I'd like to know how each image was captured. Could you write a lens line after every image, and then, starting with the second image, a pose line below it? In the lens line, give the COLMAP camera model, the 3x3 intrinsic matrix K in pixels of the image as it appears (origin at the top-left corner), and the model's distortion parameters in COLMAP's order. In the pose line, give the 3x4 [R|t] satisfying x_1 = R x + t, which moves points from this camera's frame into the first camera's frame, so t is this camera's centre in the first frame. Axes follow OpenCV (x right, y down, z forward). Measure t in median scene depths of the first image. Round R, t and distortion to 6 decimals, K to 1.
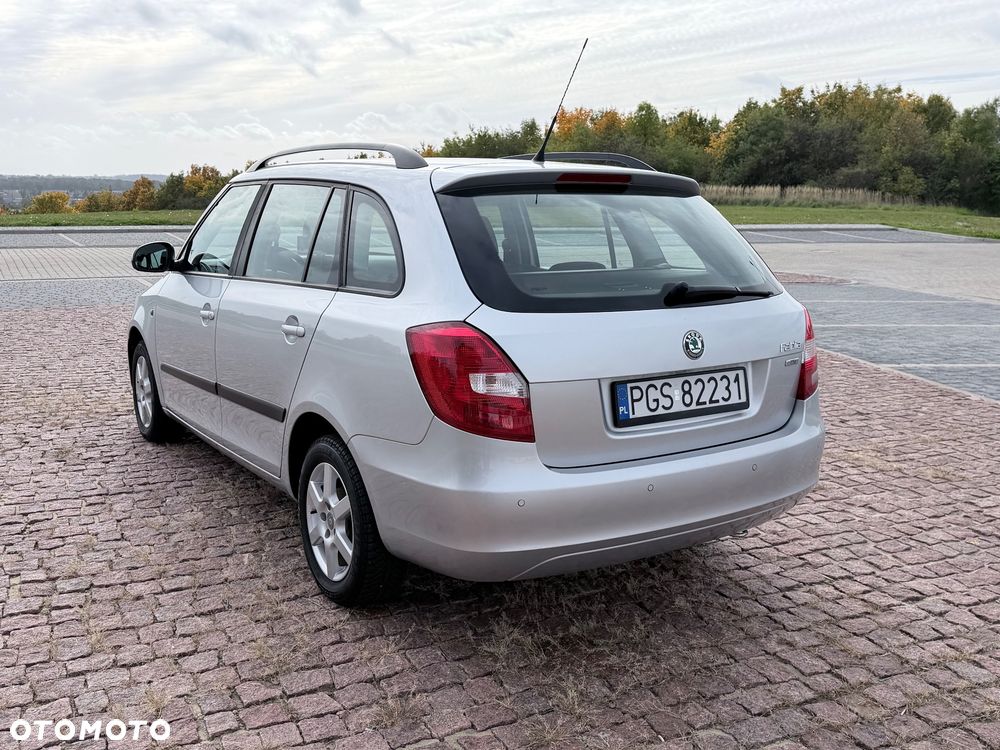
lens RADIAL K [[922.9, 0, 488.6], [0, 922.9, 373.2], [0, 0, 1]] dist [0.152218, -0.299025]
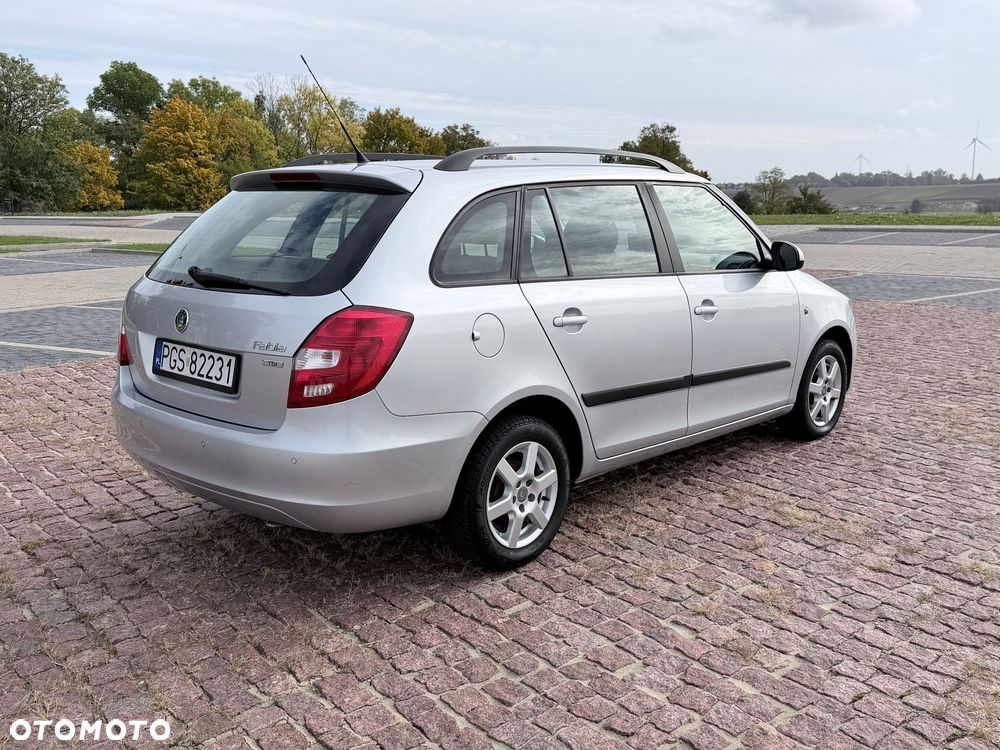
lens RADIAL K [[920.4, 0, 500.0], [0, 920.4, 375.0], [0, 0, 1]] dist [0.167927, -0.332994]
pose [[0.250131, 0.174364, -0.952382, 1.273537], [-0.173170, 0.975846, 0.133179, -0.165505], [0.952600, 0.131612, 0.274284, 0.939914]]
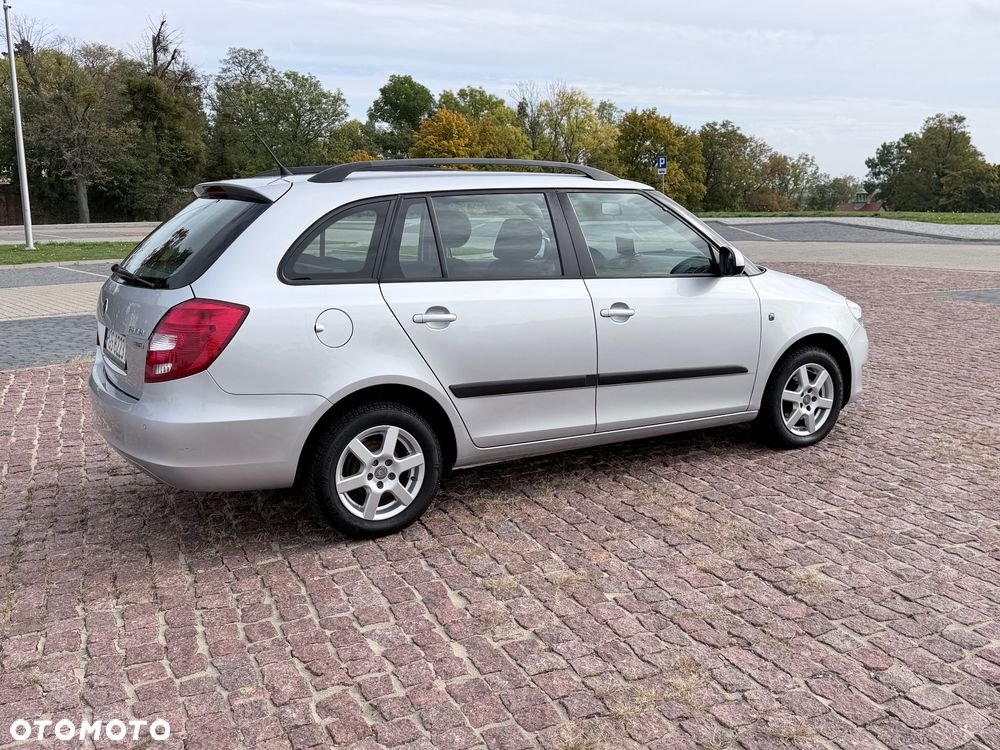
lens RADIAL K [[919.5, 0, 497.7], [0, 919.5, 375.6], [0, 0, 1]] dist [0.168721, -0.326491]
pose [[-0.023860, 0.179444, -0.983479, 1.436611], [-0.172419, 0.968279, 0.180854, -0.257756], [0.984735, 0.173885, 0.007836, 1.405692]]
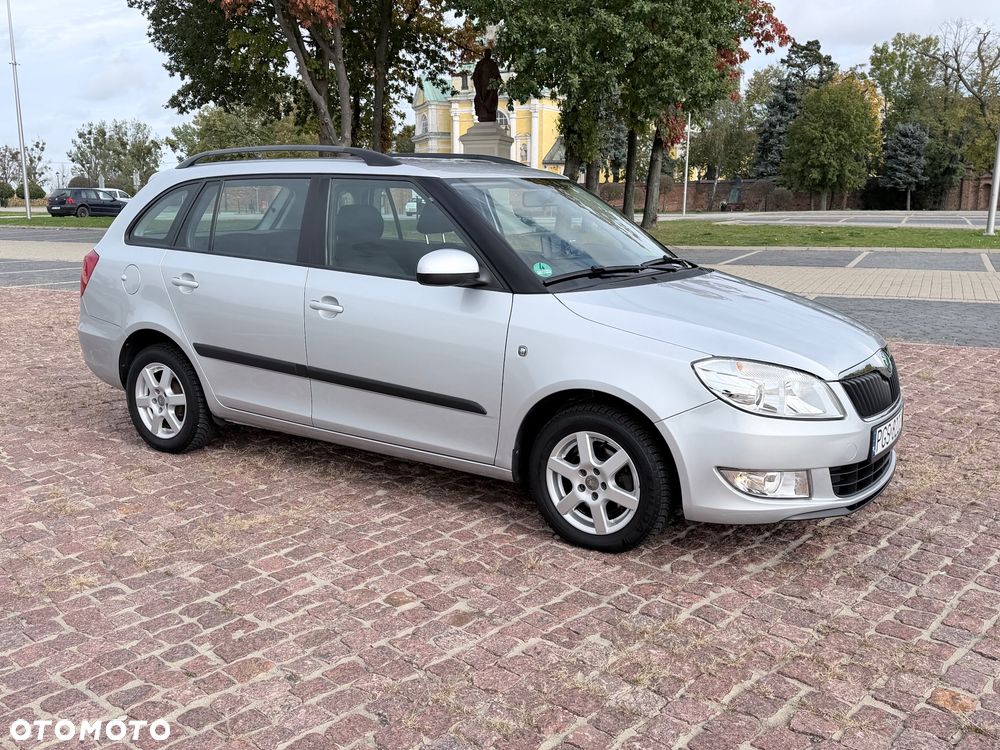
lens RADIAL K [[919.5, 0, 497.7], [0, 919.5, 375.6], [0, 0, 1]] dist [0.168721, -0.326491]
pose [[-0.911985, 0.071509, -0.403942, 0.374346], [-0.084557, 0.930775, 0.355679, -0.525170], [0.401414, 0.358530, -0.842807, 2.809448]]
